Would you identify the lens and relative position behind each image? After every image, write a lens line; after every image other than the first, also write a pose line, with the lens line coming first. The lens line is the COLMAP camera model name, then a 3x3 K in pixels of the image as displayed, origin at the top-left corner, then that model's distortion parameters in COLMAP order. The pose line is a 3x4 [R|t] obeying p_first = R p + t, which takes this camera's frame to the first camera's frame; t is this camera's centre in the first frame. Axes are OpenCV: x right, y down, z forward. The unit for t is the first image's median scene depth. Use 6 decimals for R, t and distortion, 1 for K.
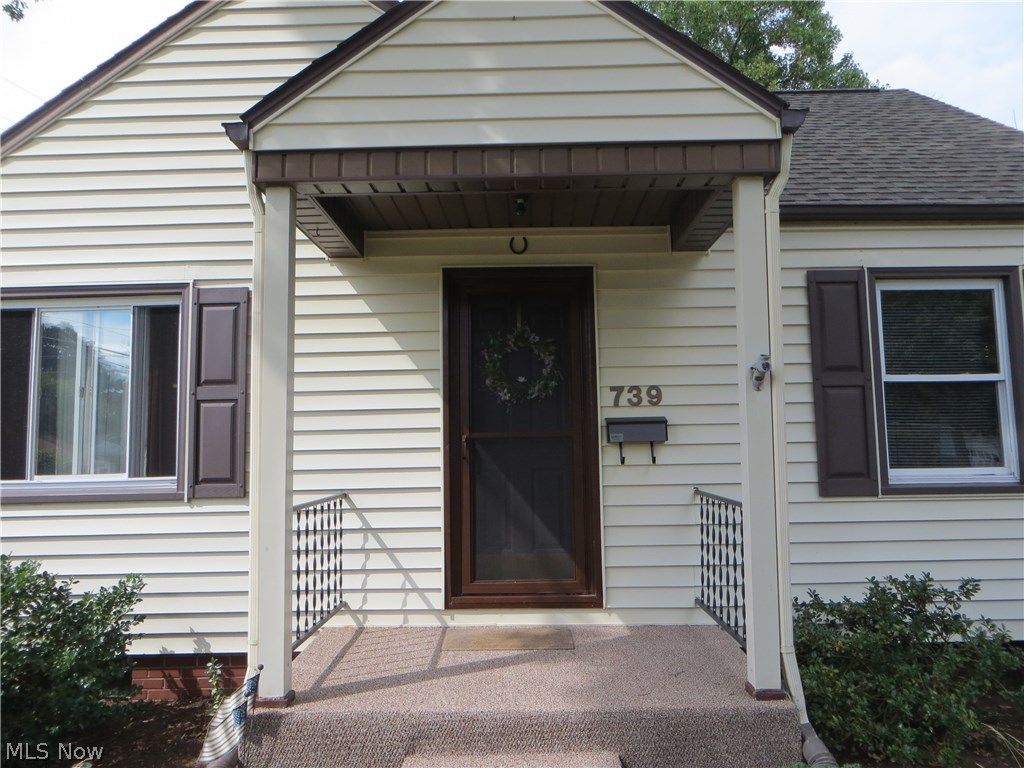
lens RADIAL K [[773.6, 0, 512.0], [0, 773.6, 384.0], [0, 0, 1]] dist [-0.006252, -0.007050]
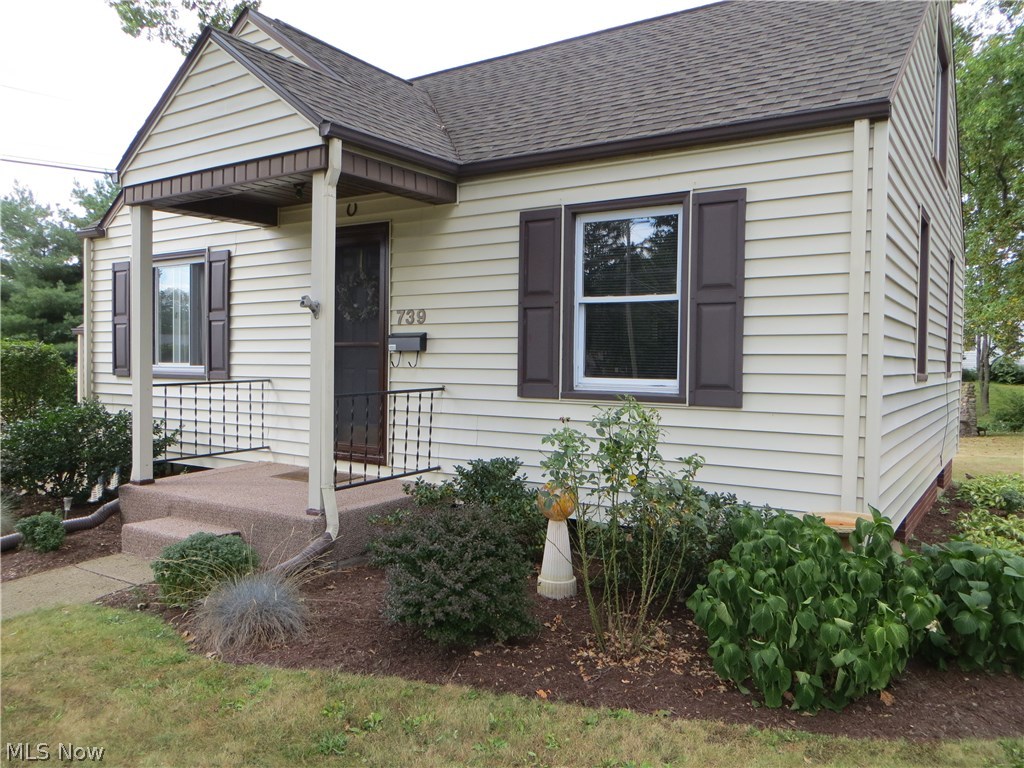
lens RADIAL K [[773.6, 0, 512.0], [0, 773.6, 384.0], [0, 0, 1]] dist [-0.006252, -0.007050]
pose [[0.840714, 0.042051, -0.539843, 1.041578], [0.024730, 0.992958, 0.115860, -0.020426], [0.540914, -0.110755, 0.833754, -0.048364]]
